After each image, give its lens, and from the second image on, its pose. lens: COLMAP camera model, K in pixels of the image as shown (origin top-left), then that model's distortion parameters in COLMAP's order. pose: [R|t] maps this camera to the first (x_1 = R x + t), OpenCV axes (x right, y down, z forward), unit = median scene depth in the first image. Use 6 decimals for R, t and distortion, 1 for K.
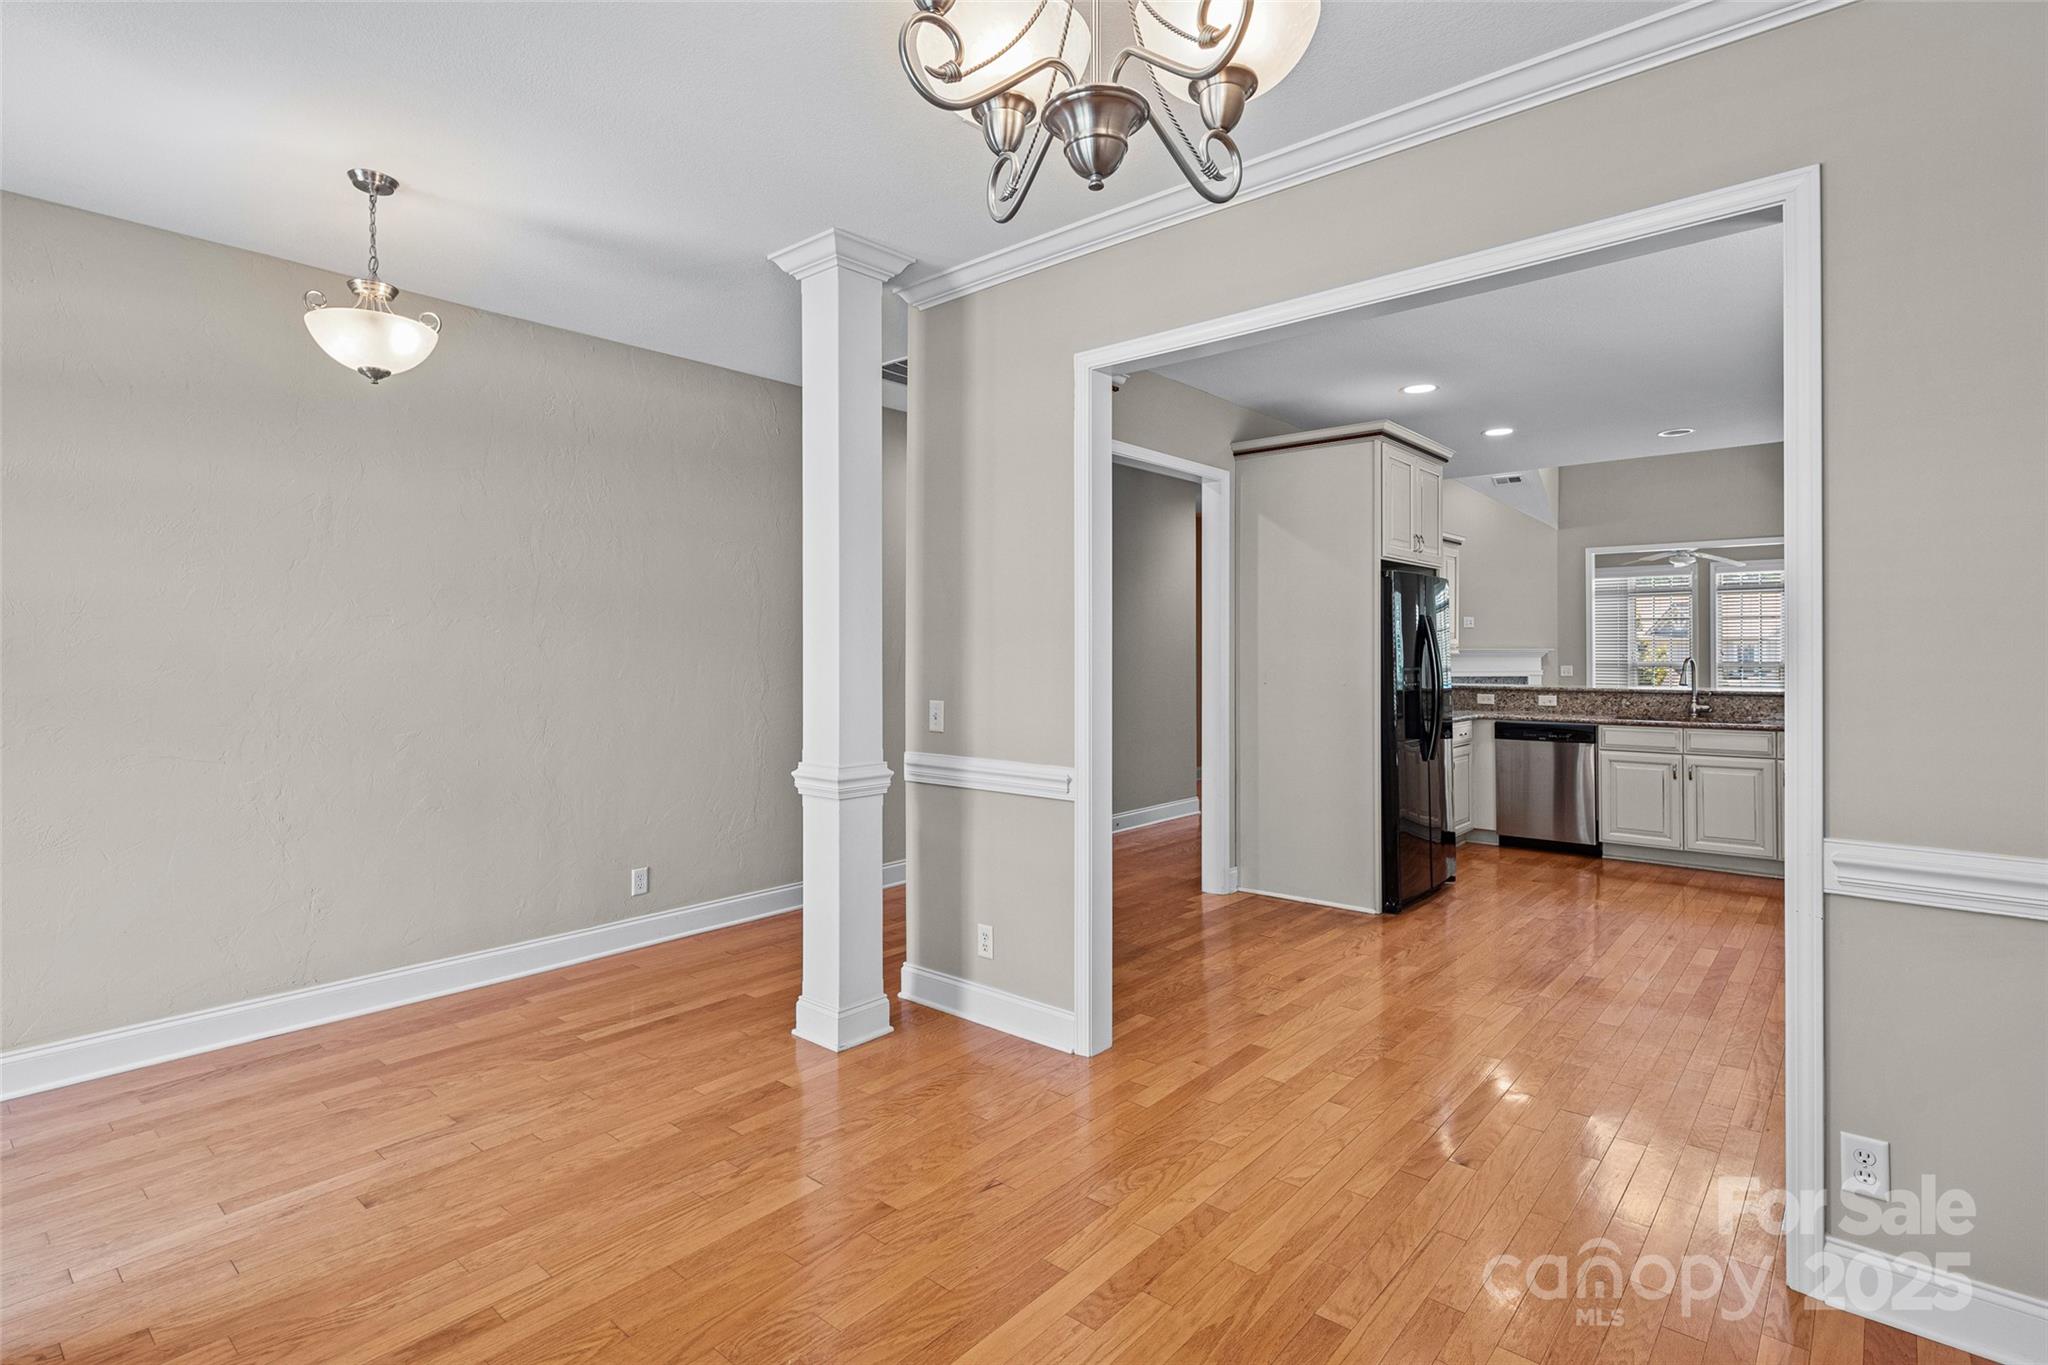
lens RADIAL K [[1005.7, 0, 999.7], [0, 1005.7, 650.5], [0, 0, 1]] dist [0.009691, -0.001536]
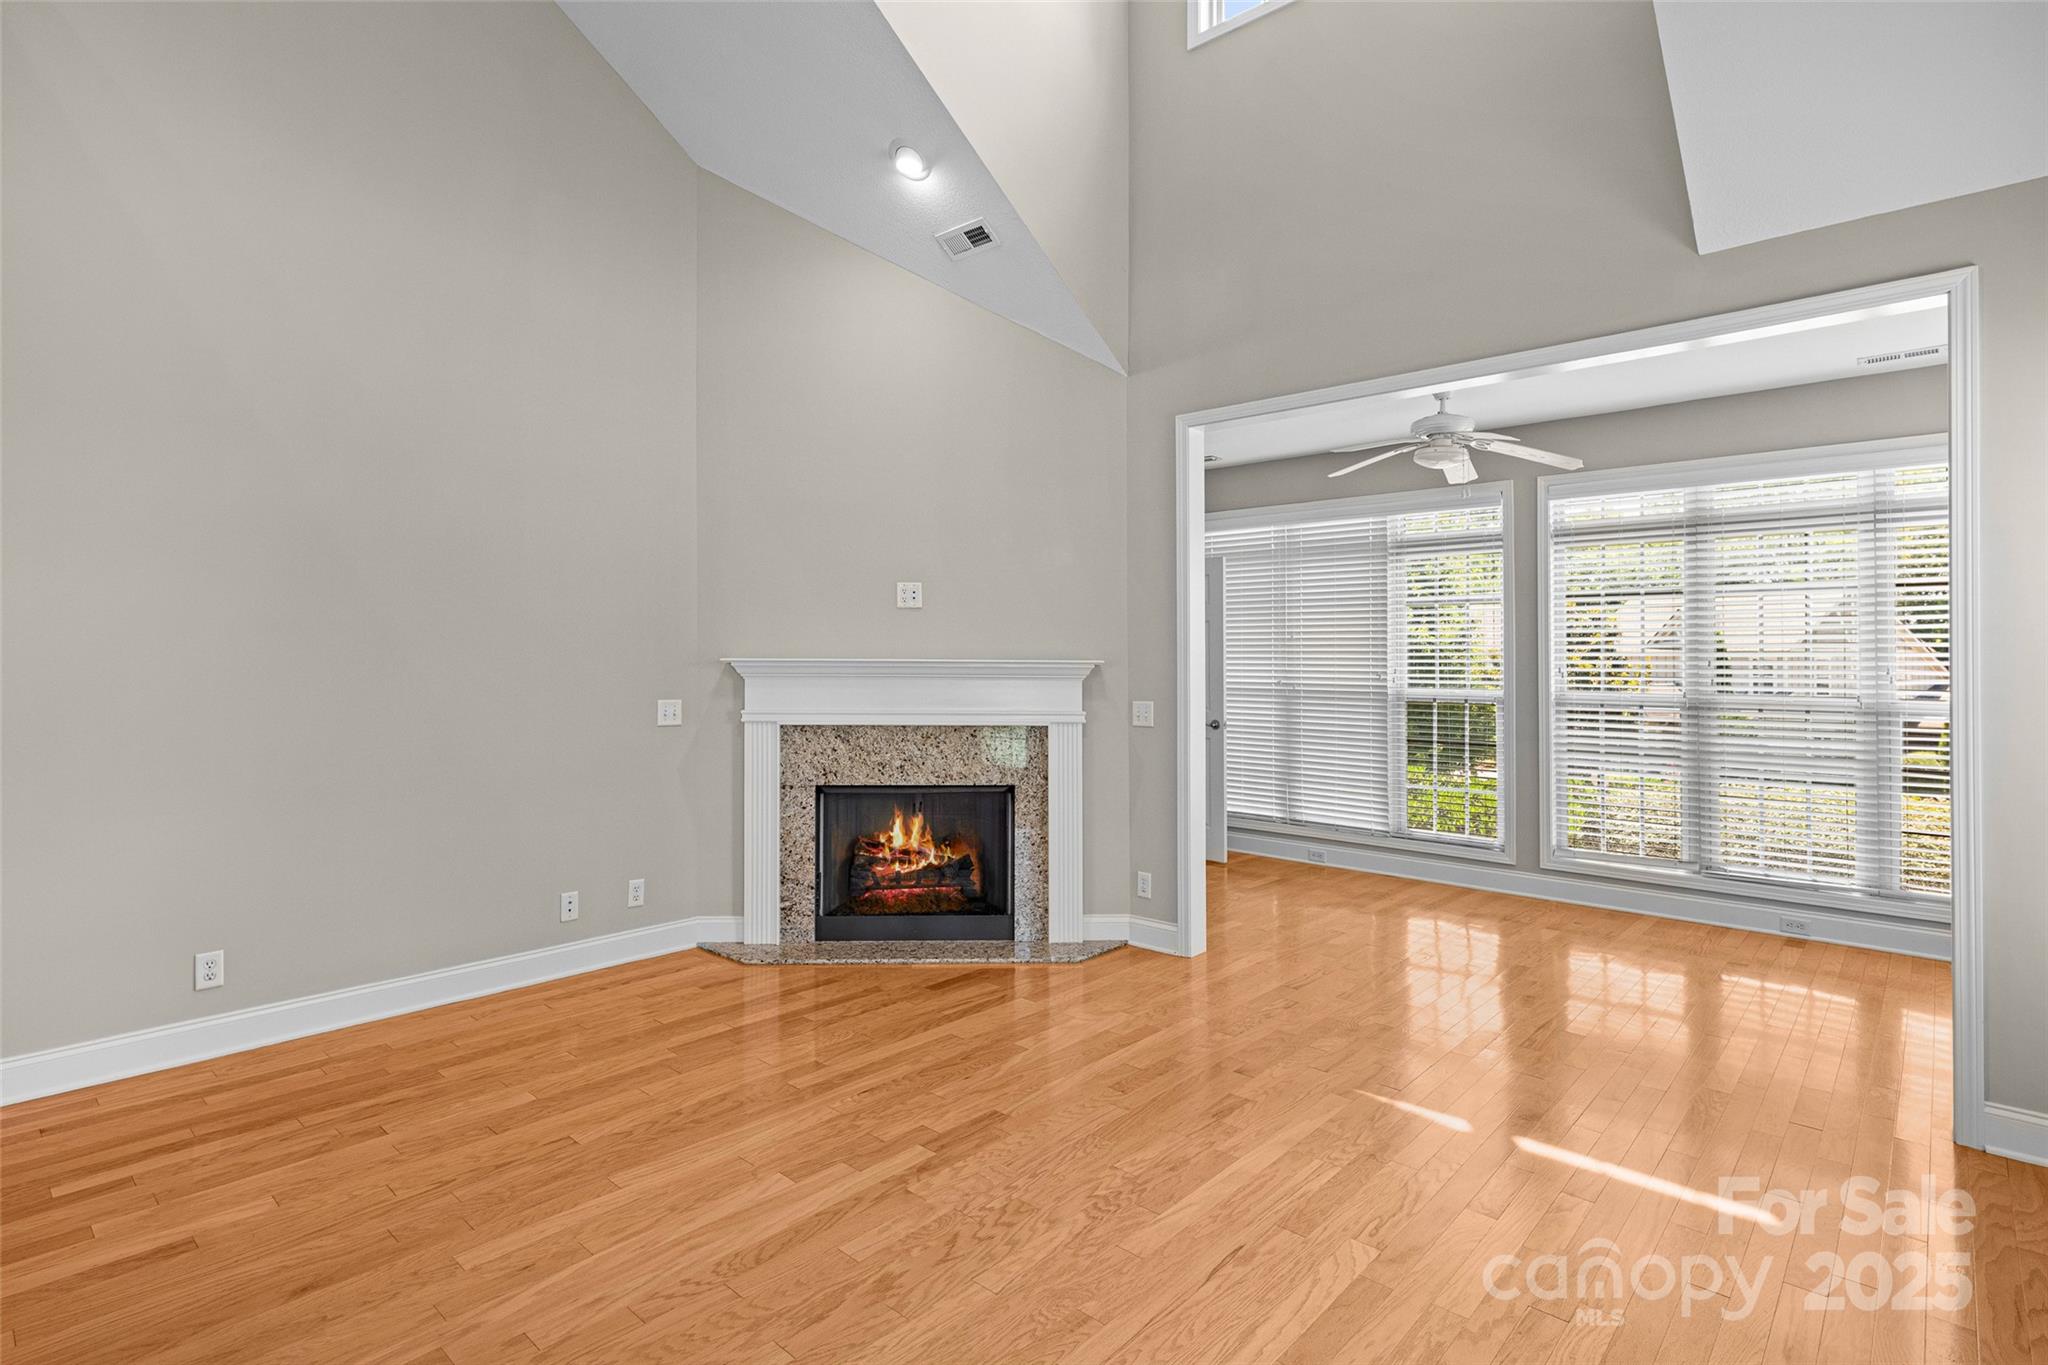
lens RADIAL K [[1005.7, 0, 1004.9], [0, 1005.7, 652.8], [0, 0, 1]] dist [0.009691, -0.001536]
pose [[0.999805, 0.007711, -0.018158, 0.873626], [-0.007861, 0.999935, -0.008198, -0.001896], [0.018094, 0.008339, 0.999802, 0.996565]]
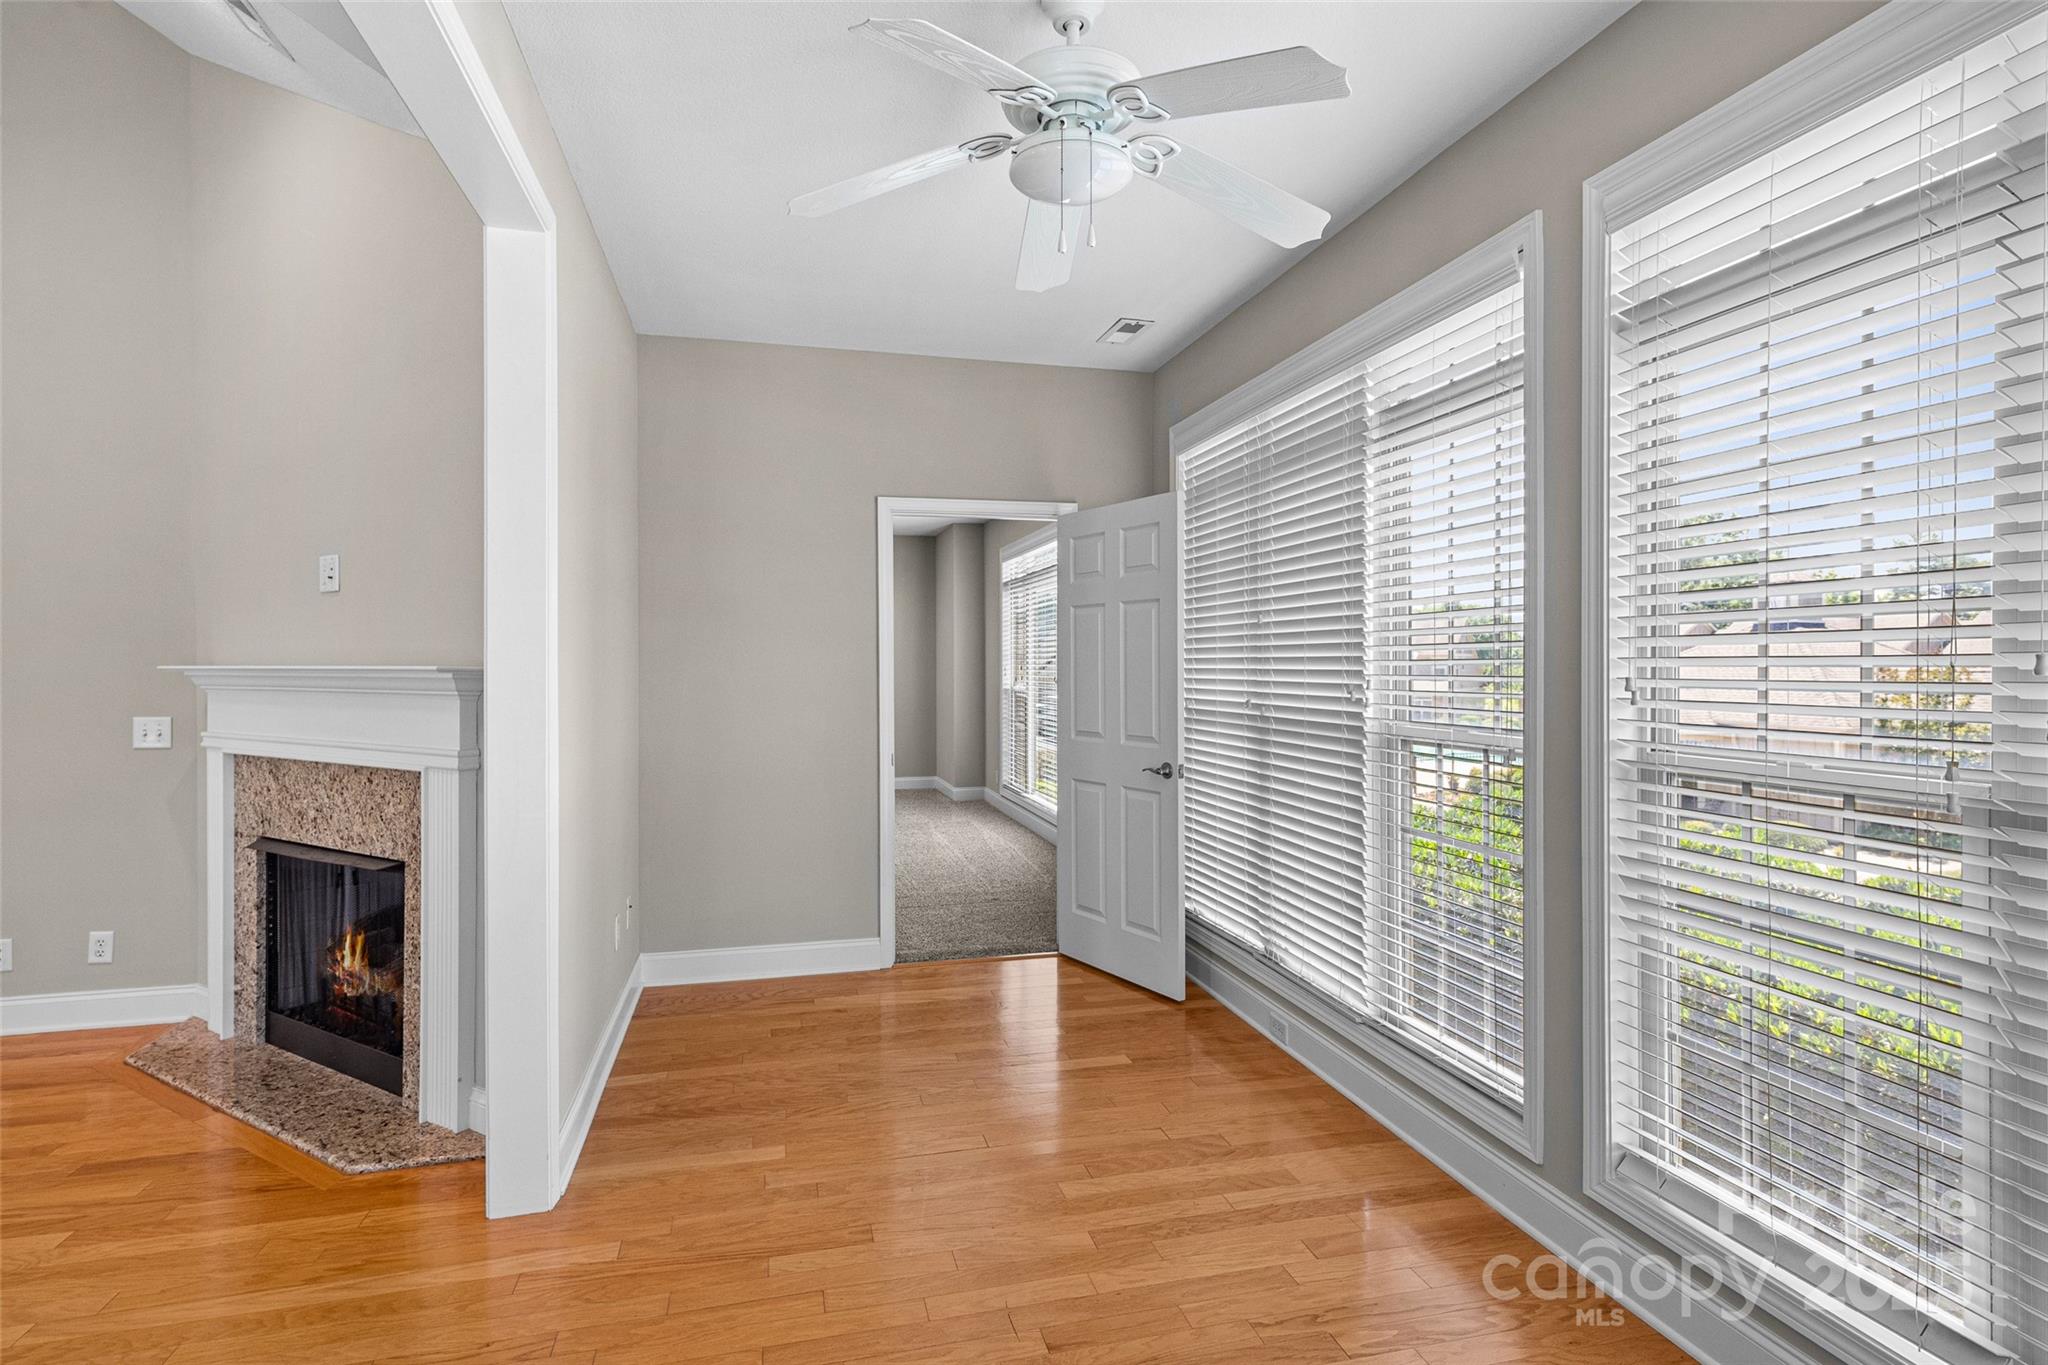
lens RADIAL K [[1005.7, 0, 1013.2], [0, 1005.7, 674.3], [0, 0, 1]] dist [0.009691, -0.001536]
pose [[0.823945, 0.010416, -0.566575, 1.347813], [-0.000272, 0.999838, 0.017986, -0.007579], [0.566670, -0.014665, 0.823814, 1.484655]]
